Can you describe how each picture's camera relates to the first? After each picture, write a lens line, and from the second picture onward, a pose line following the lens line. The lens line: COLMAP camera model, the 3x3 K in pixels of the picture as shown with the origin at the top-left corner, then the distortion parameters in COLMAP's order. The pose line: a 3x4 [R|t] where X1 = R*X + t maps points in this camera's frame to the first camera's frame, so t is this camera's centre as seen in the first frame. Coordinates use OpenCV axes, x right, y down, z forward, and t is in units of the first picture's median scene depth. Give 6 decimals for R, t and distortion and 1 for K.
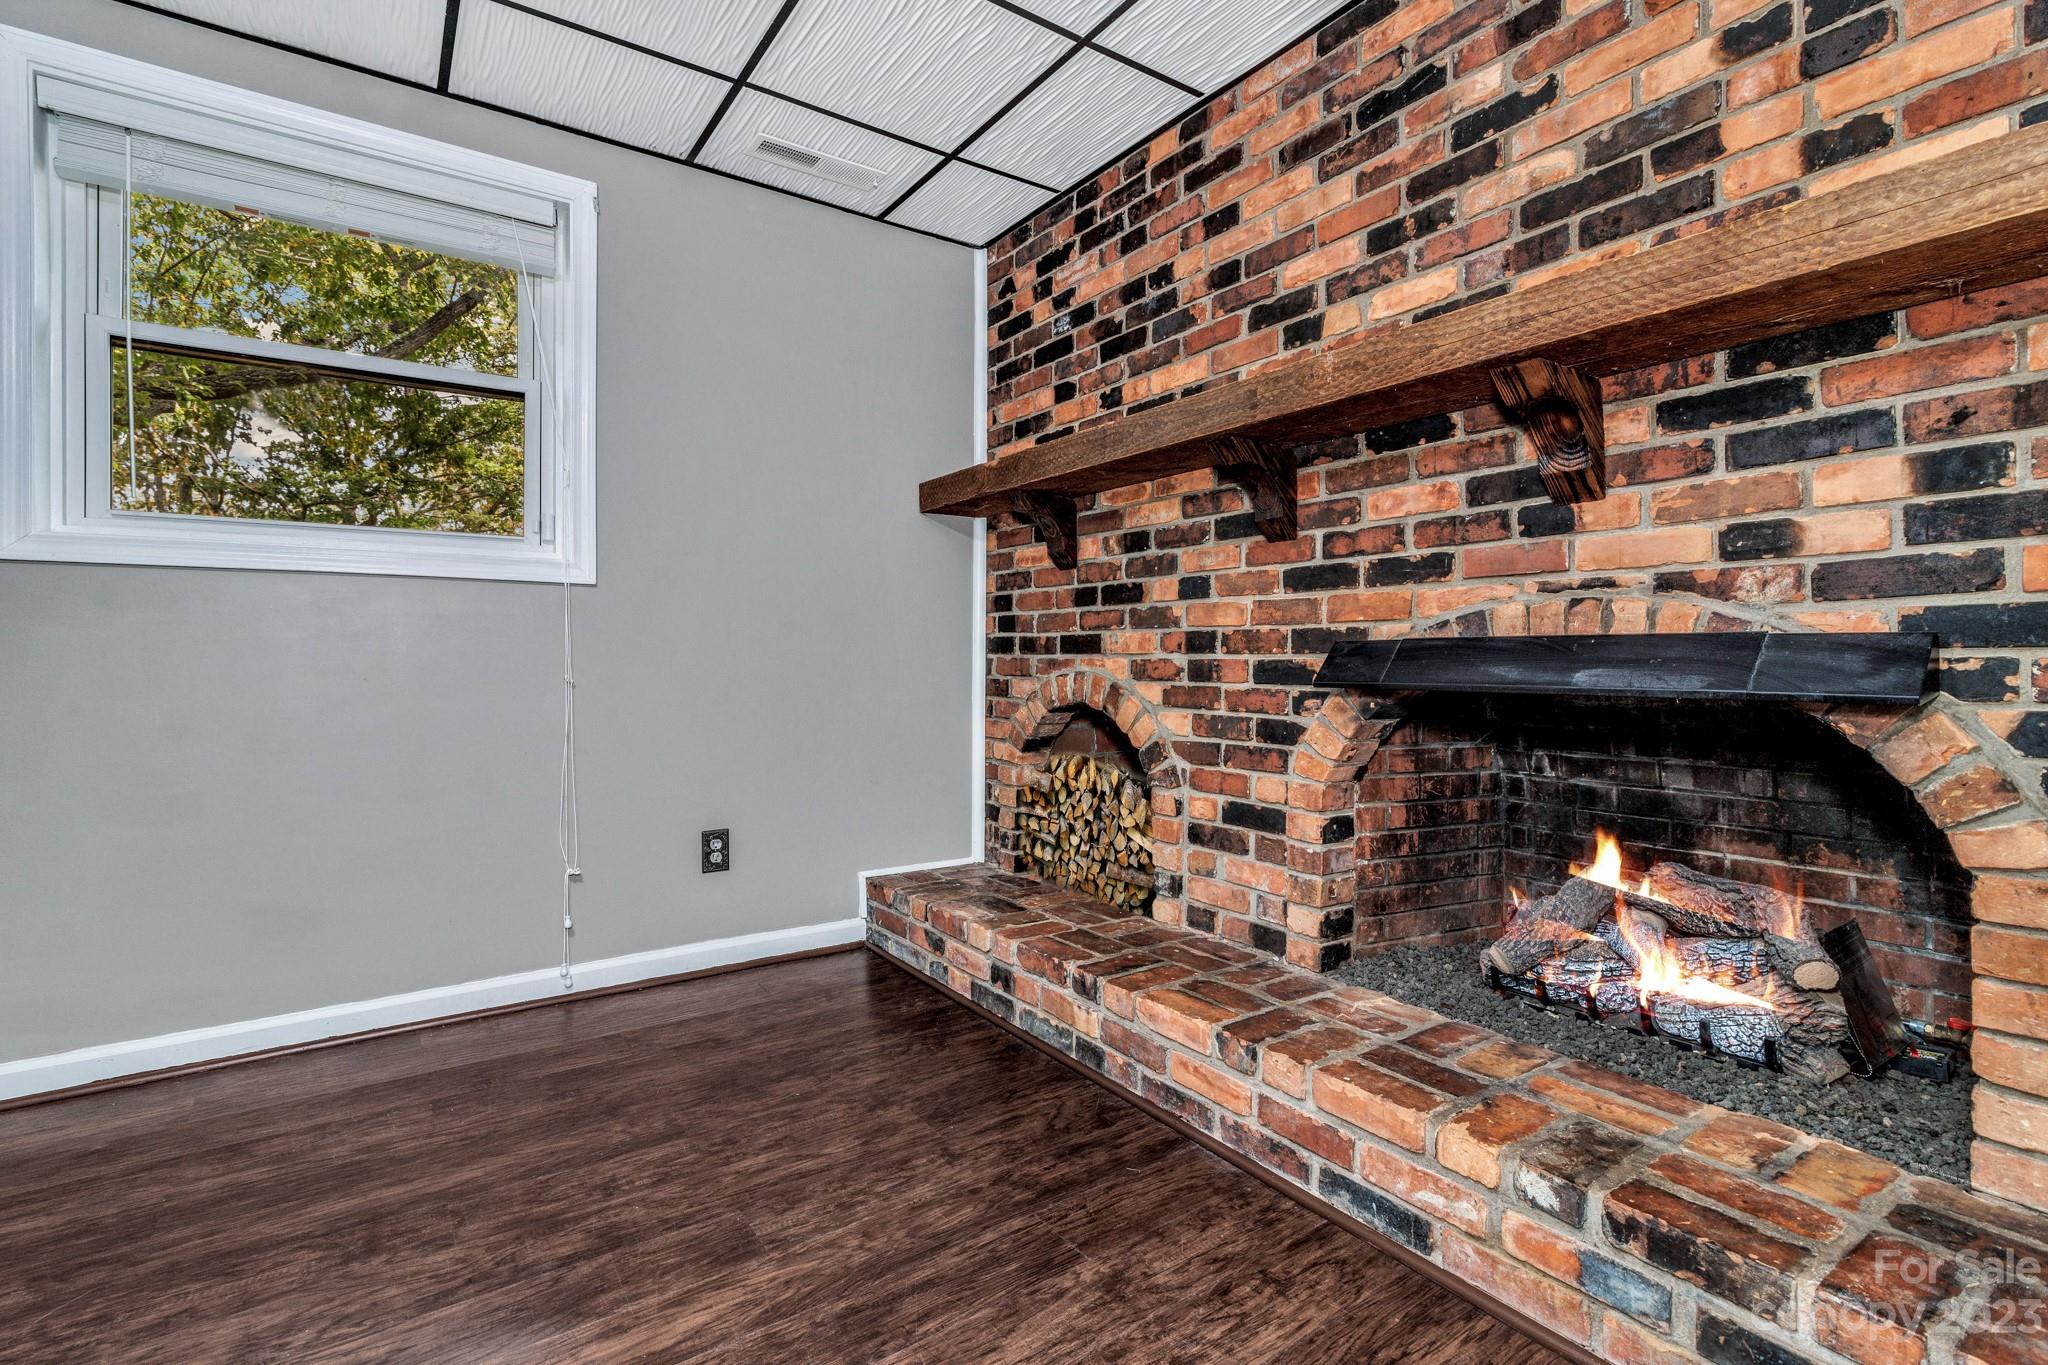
lens RADIAL K [[949.9, 0, 1020.6], [0, 949.9, 662.1], [0, 0, 1]] dist [0.002548, 0.000188]
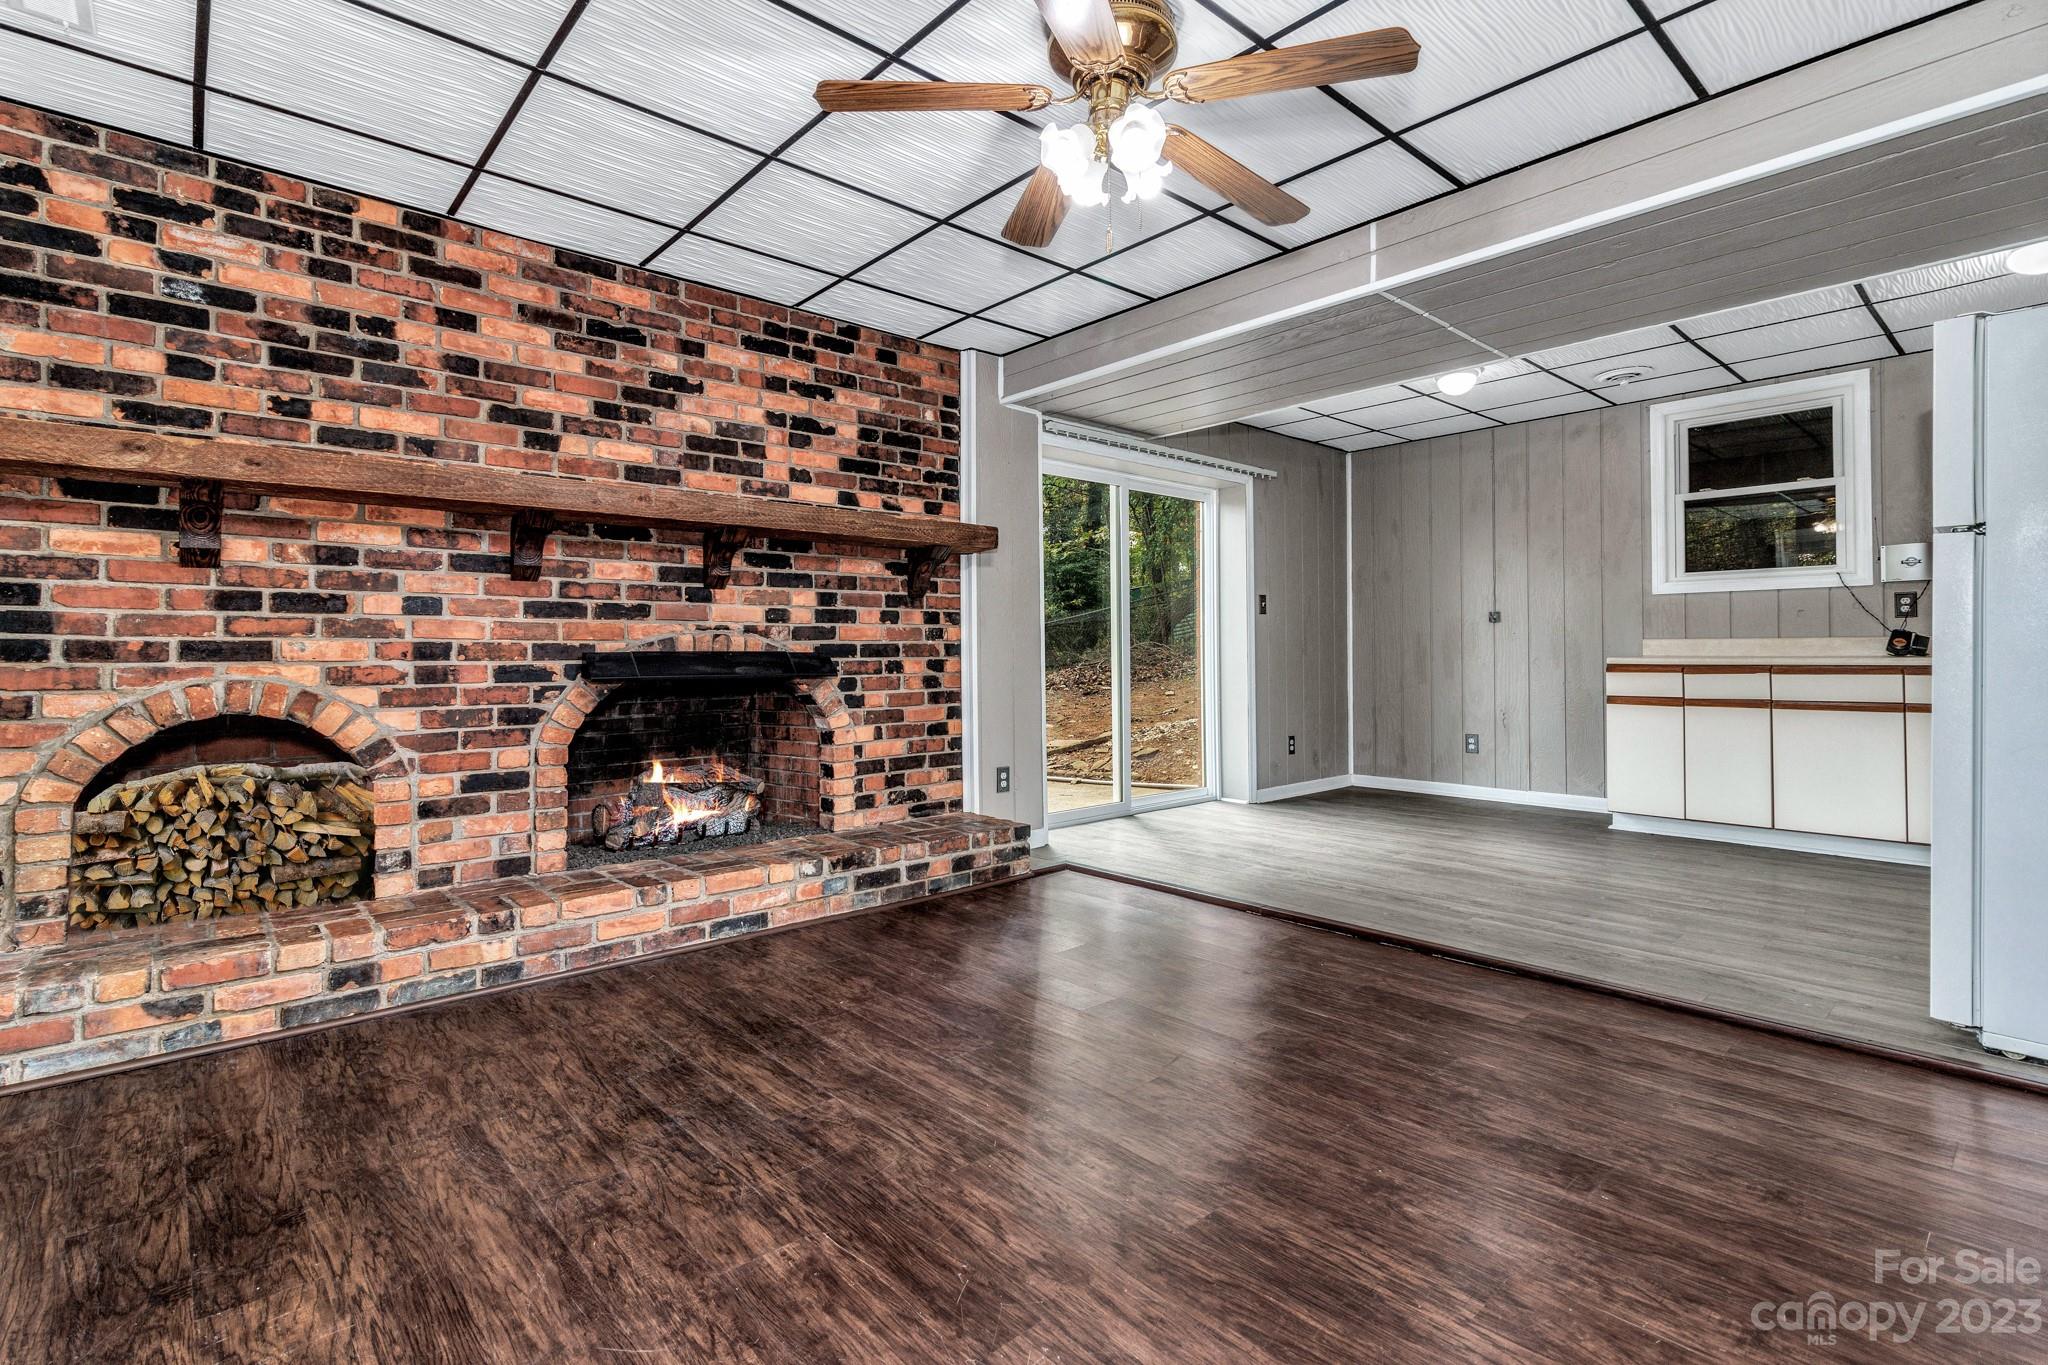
lens RADIAL K [[949.9, 0, 1020.3], [0, 949.9, 667.3], [0, 0, 1]] dist [0.002548, 0.000188]
pose [[-0.125660, -0.010858, 0.992014, -1.238242], [0.009501, 0.999881, 0.012148, -0.008912], [-0.992028, 0.010951, -0.125542, 0.449709]]
